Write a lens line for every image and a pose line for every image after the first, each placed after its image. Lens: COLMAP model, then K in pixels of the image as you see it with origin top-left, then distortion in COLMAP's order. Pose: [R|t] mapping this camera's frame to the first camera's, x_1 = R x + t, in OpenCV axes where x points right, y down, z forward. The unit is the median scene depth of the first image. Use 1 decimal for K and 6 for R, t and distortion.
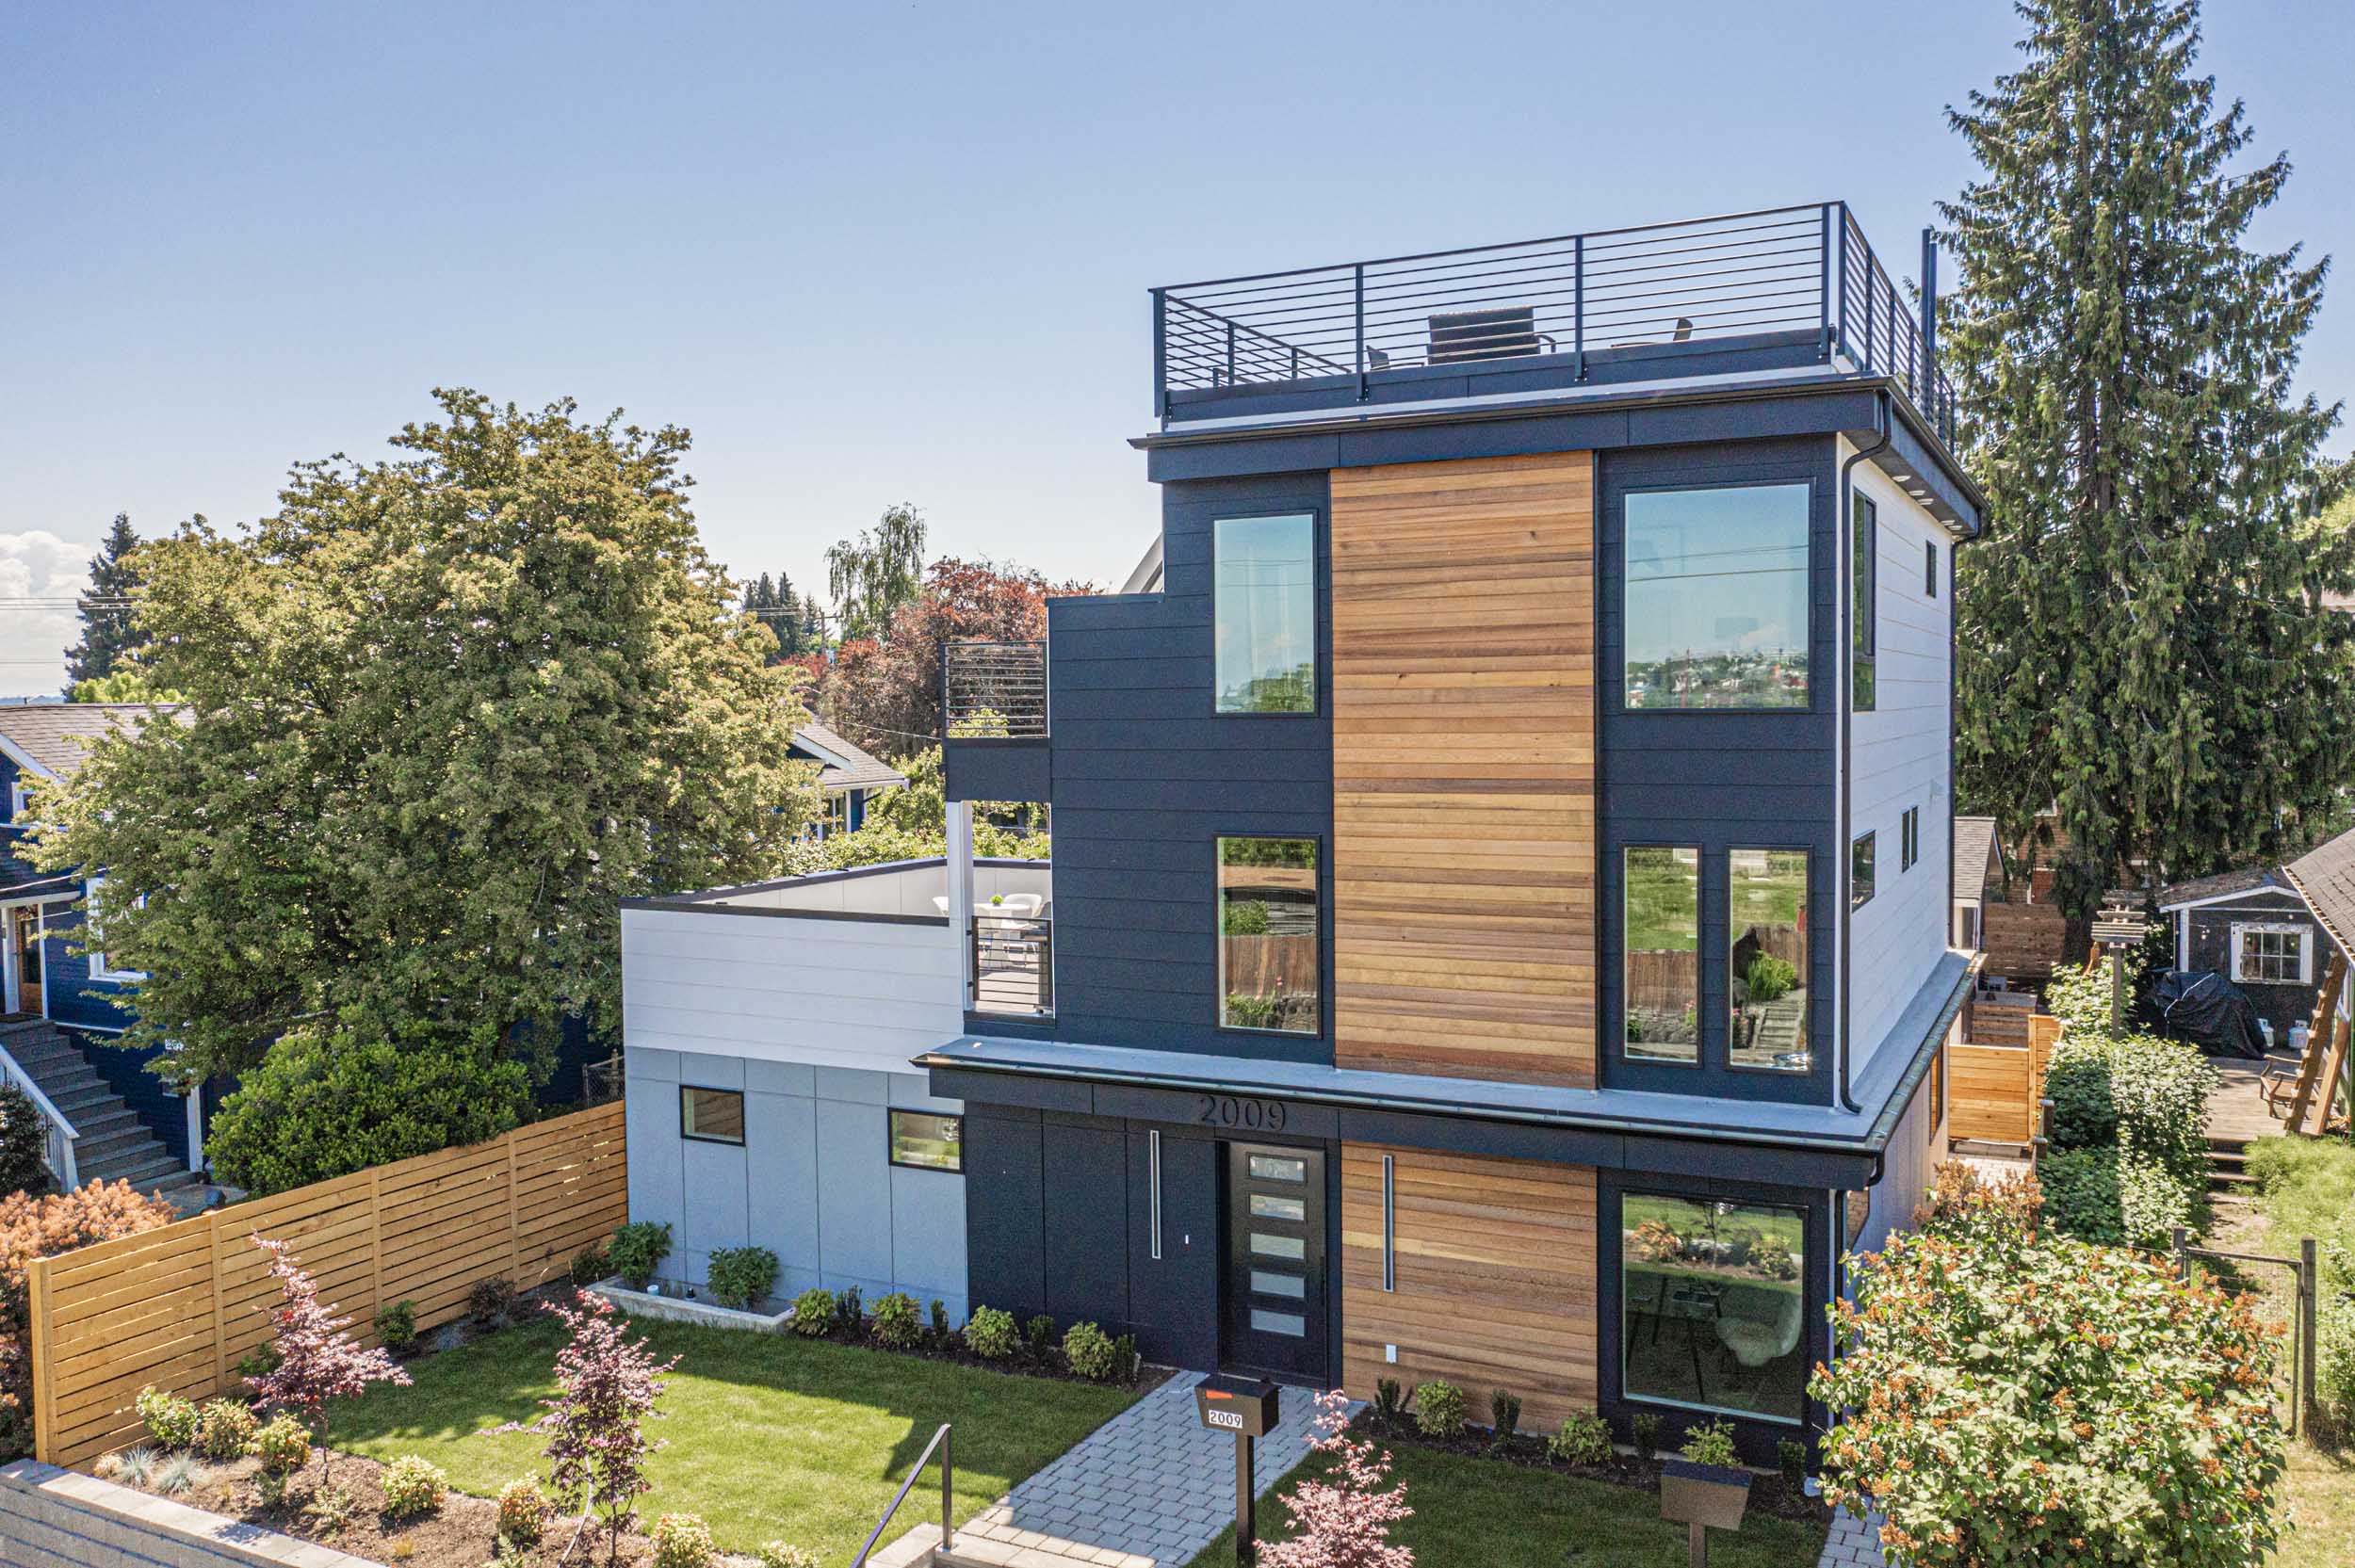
lens RADIAL K [[1857.2, 0, 1163.2], [0, 1857.2, 790.4], [0, 0, 1]] dist [-0.012377, -0.000635]
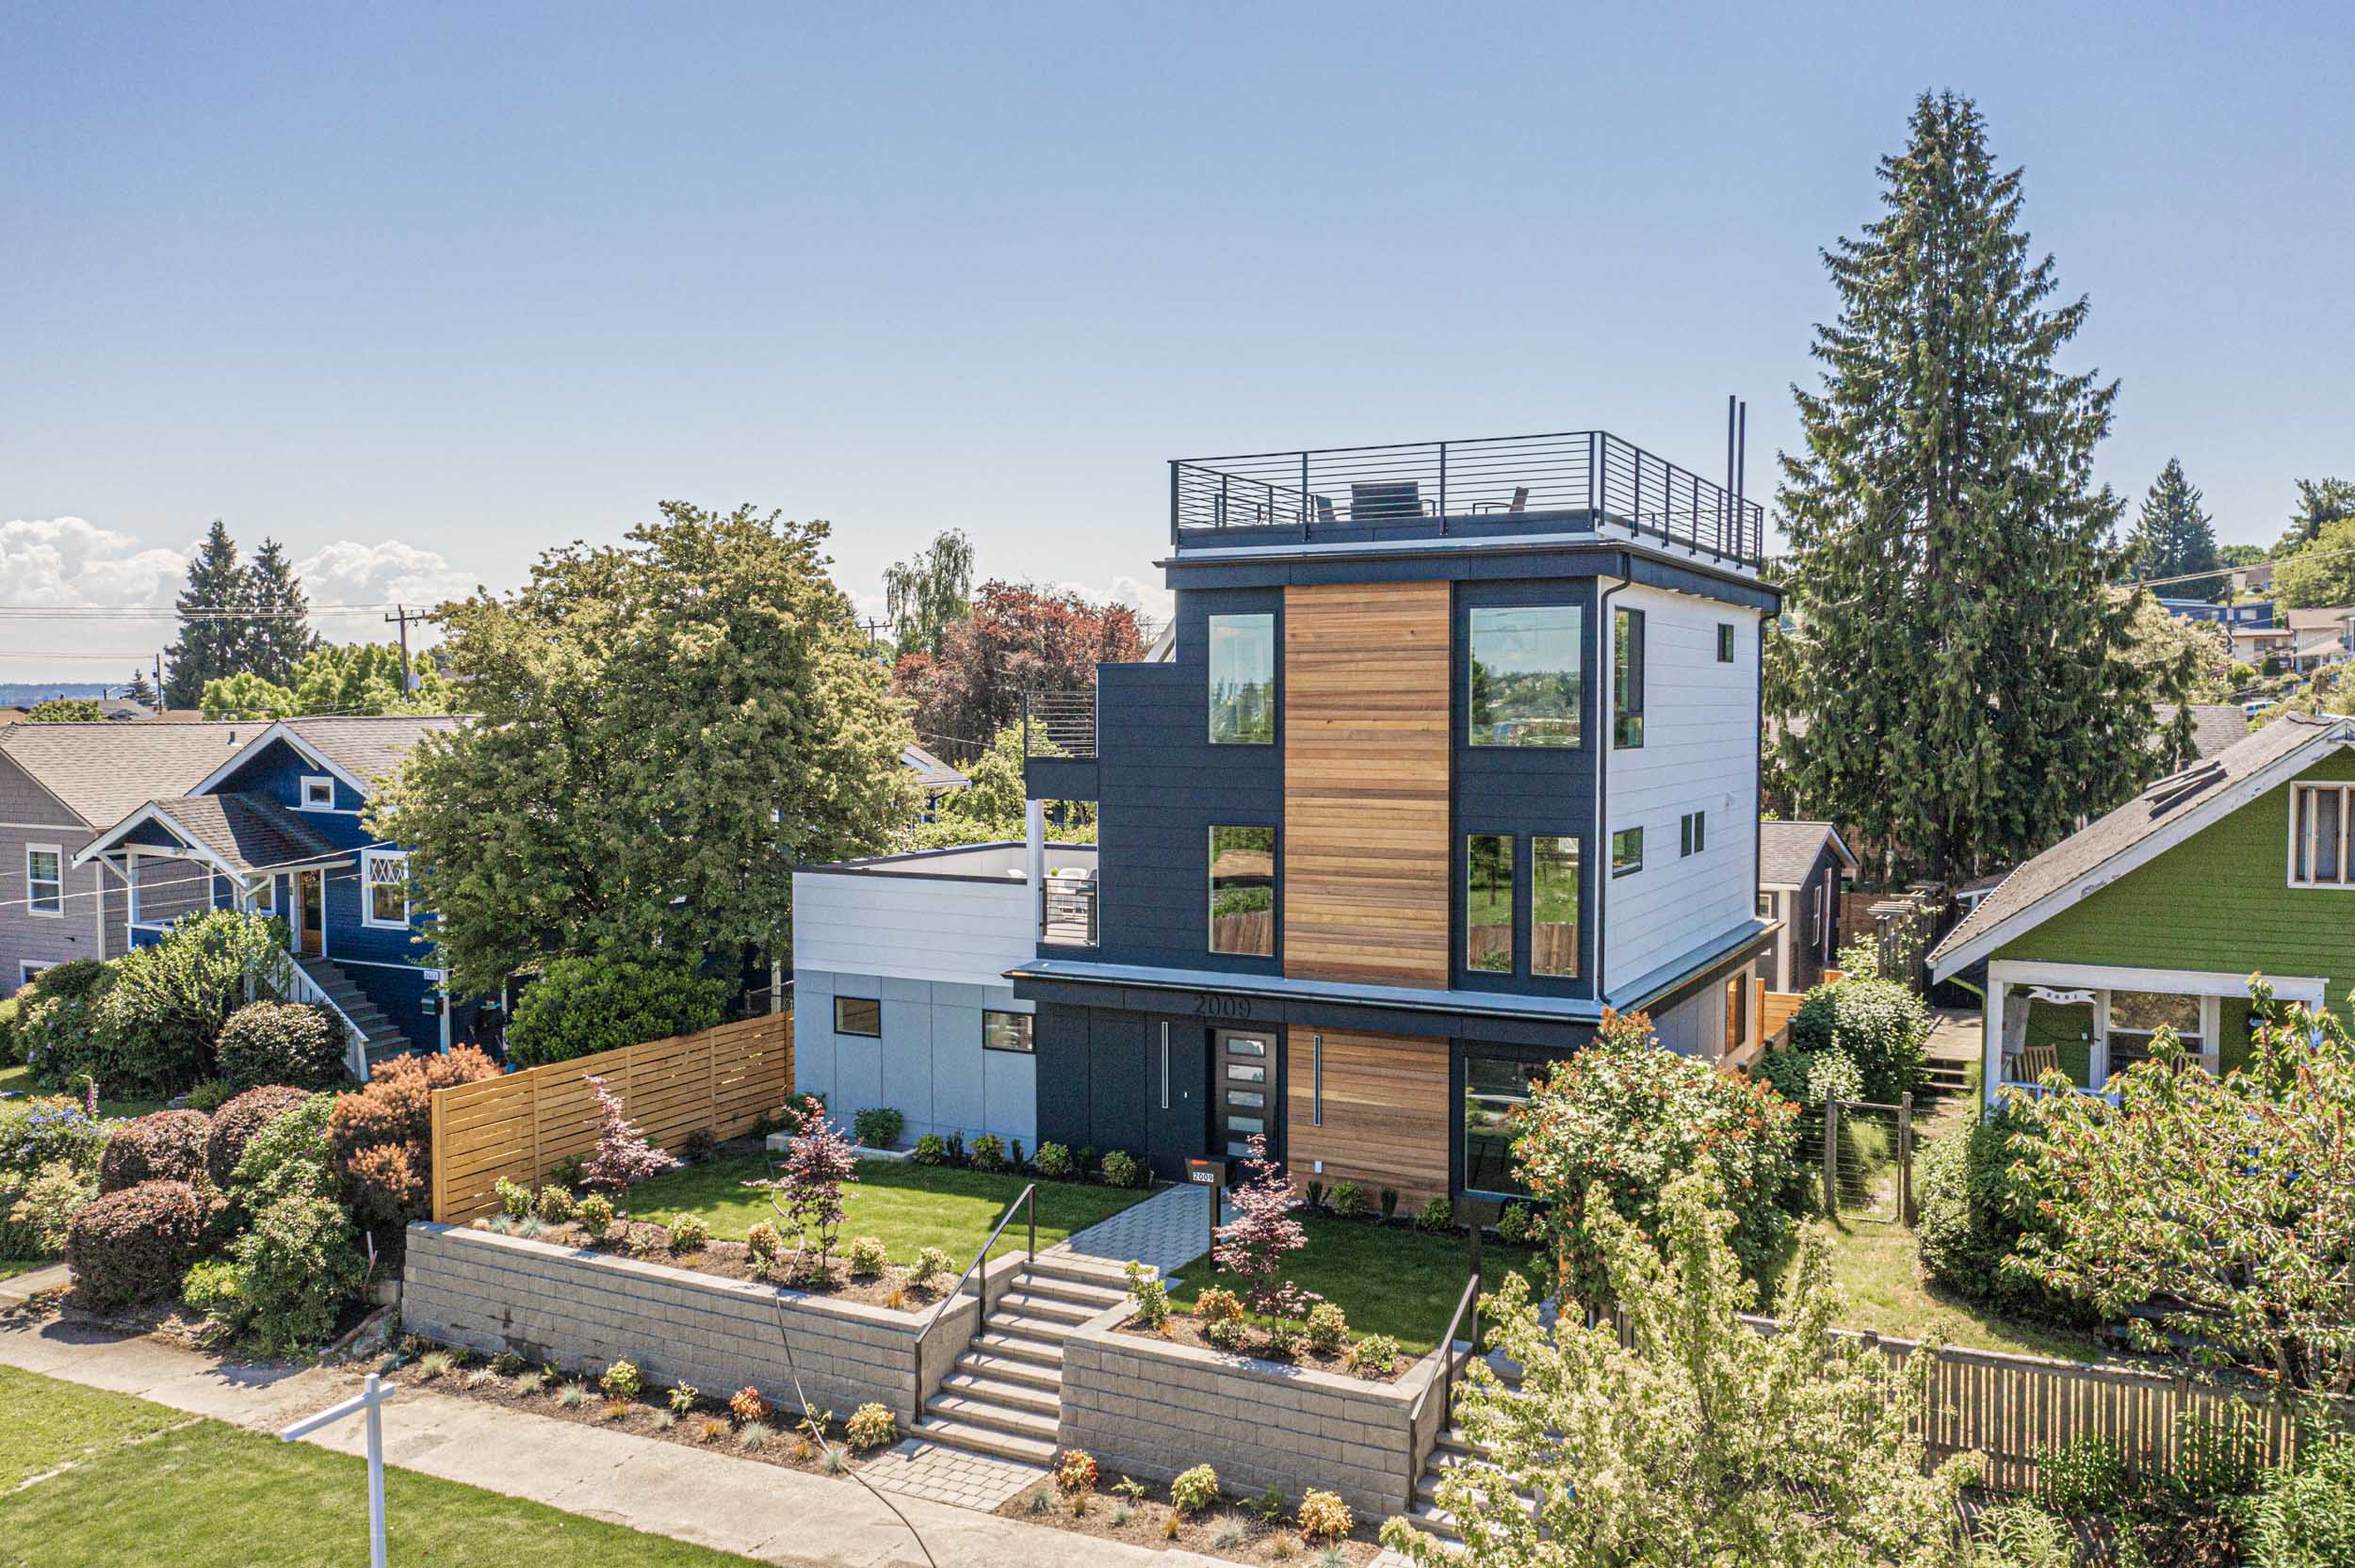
lens RADIAL K [[1856.4, 0, 1169.2], [0, 1856.4, 791.6], [0, 0, 1]] dist [-0.005972, -0.001842]
pose [[0.999850, 0.012750, -0.011686, 0.013152], [-0.012747, 0.999919, 0.000312, -0.002347], [0.011690, -0.000163, 0.999932, -0.468717]]
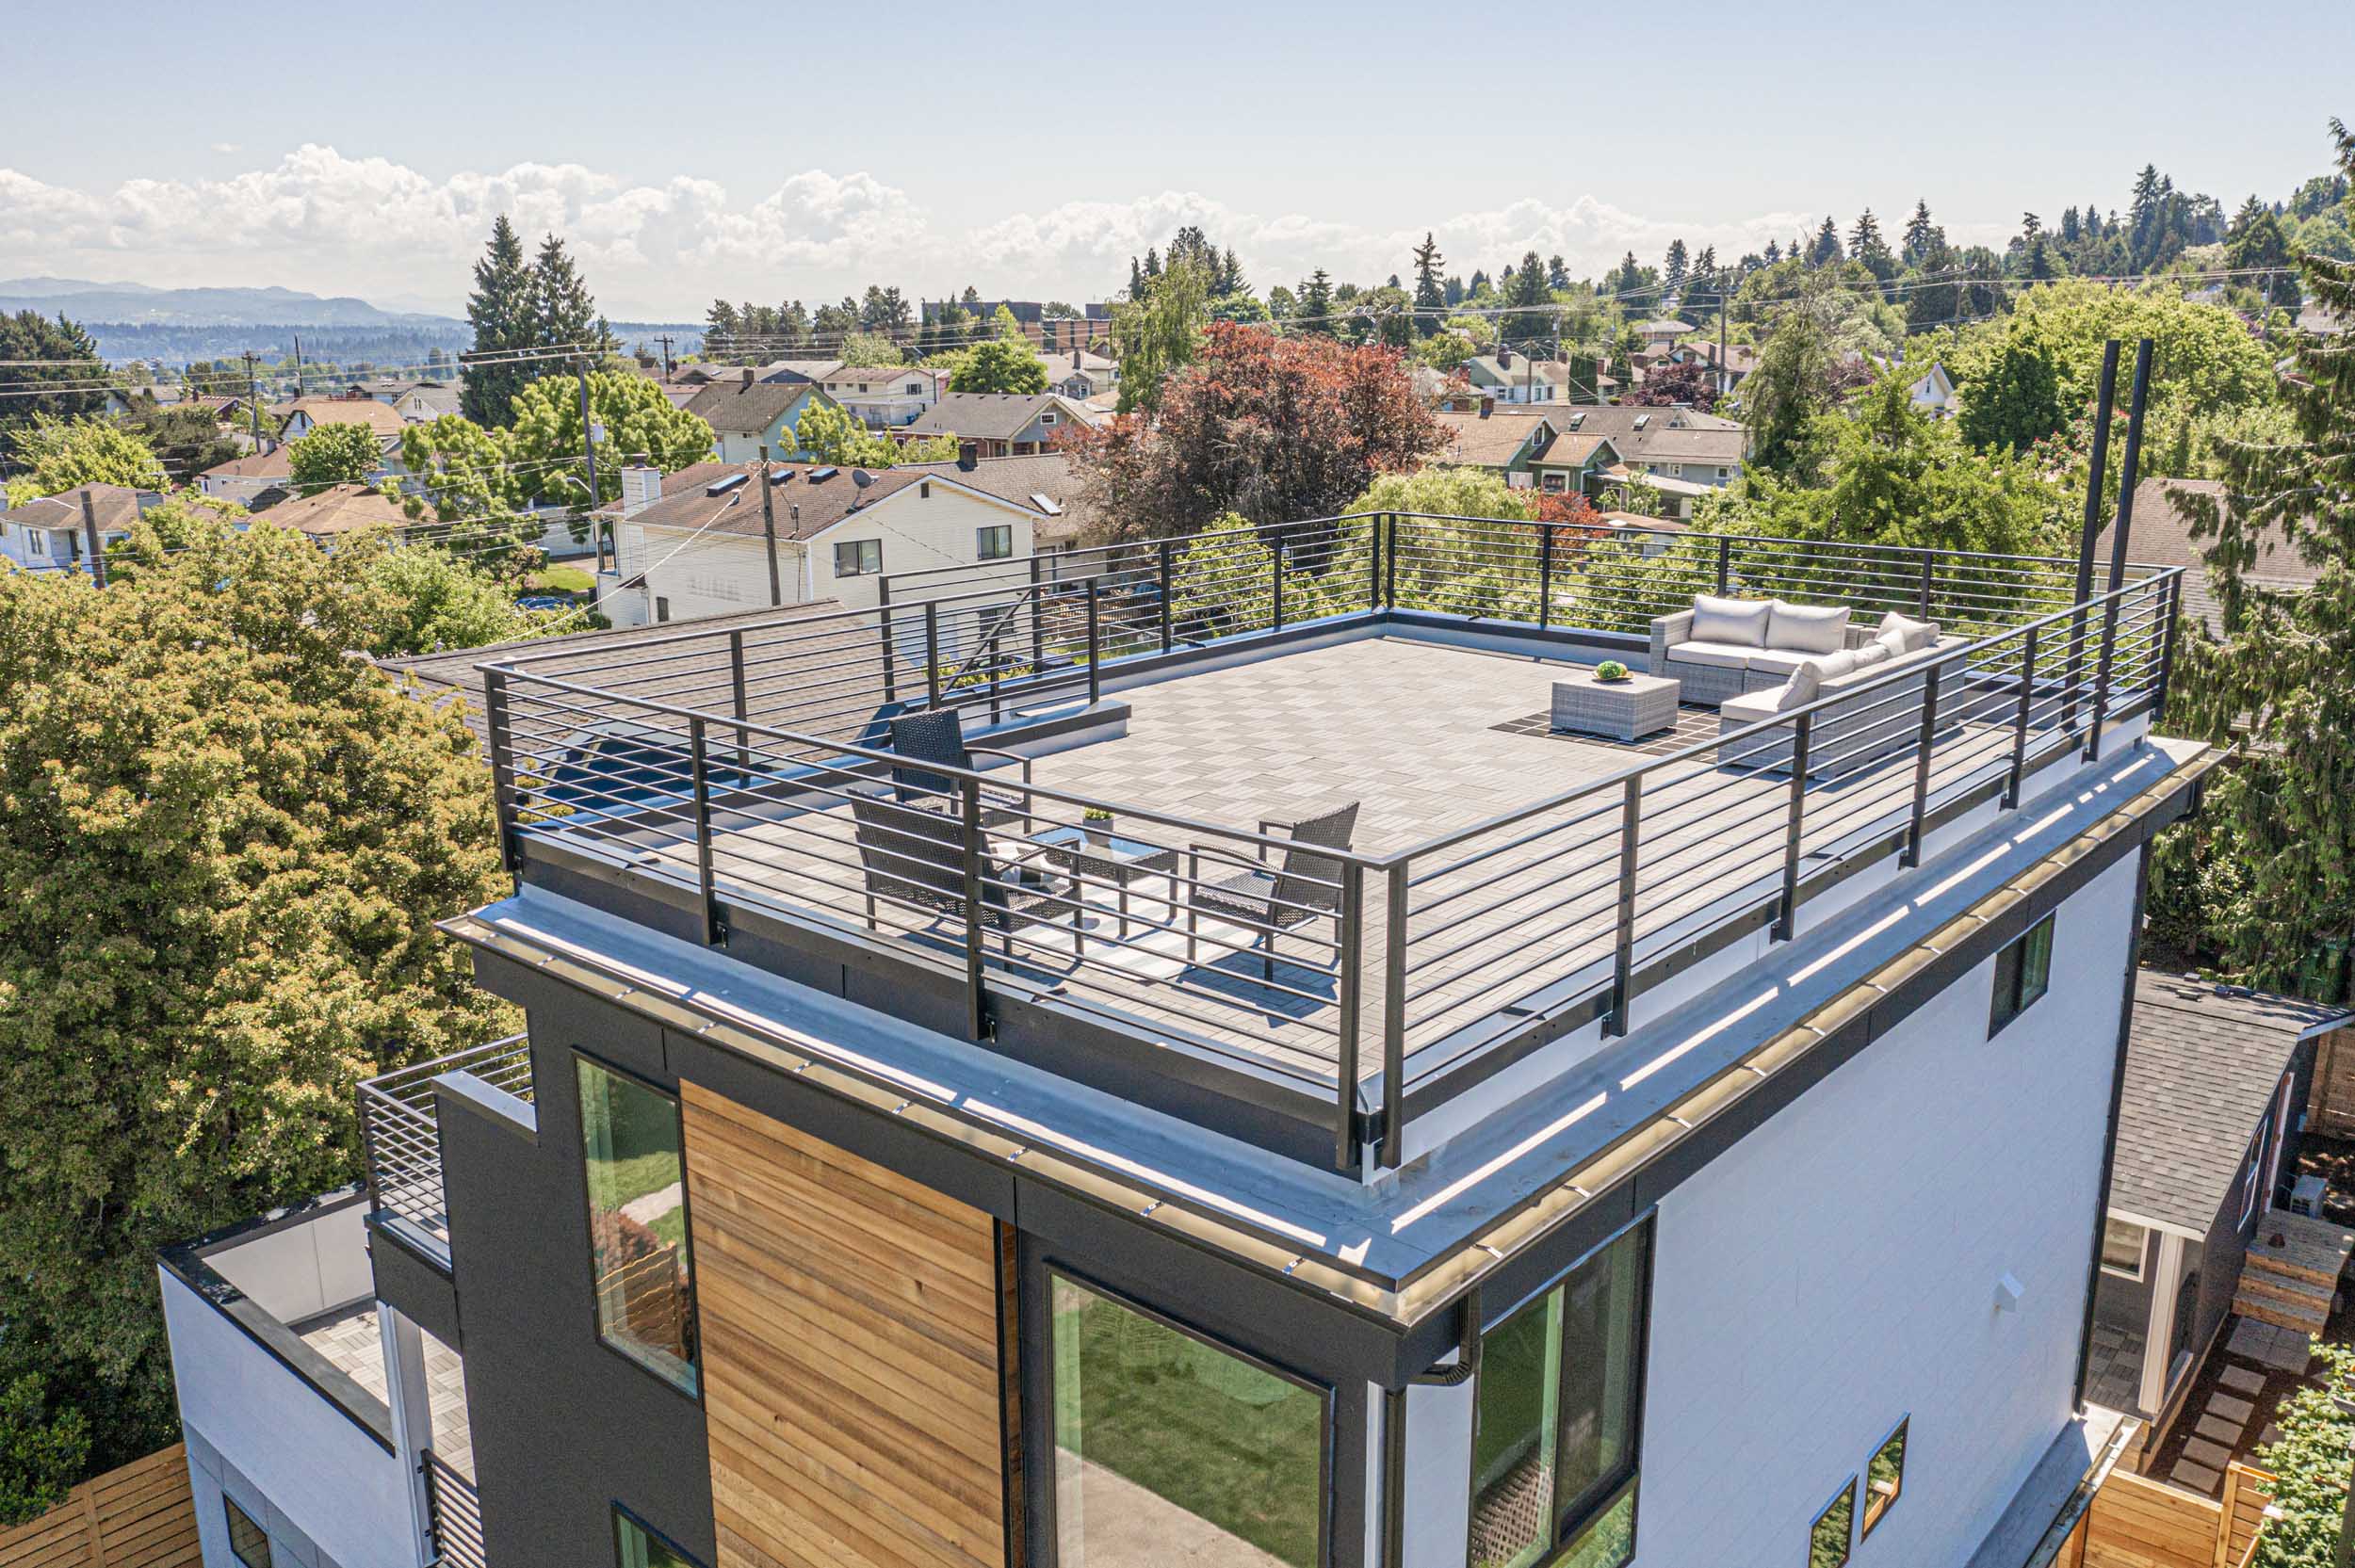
lens RADIAL K [[1857.2, 0, 1163.2], [0, 1857.2, 790.4], [0, 0, 1]] dist [-0.012377, -0.000635]
pose [[0.970025, 0.063171, -0.234652, 0.325593], [-0.016267, 0.980334, 0.196673, -0.327112], [0.242461, -0.186960, 0.951976, 0.444292]]
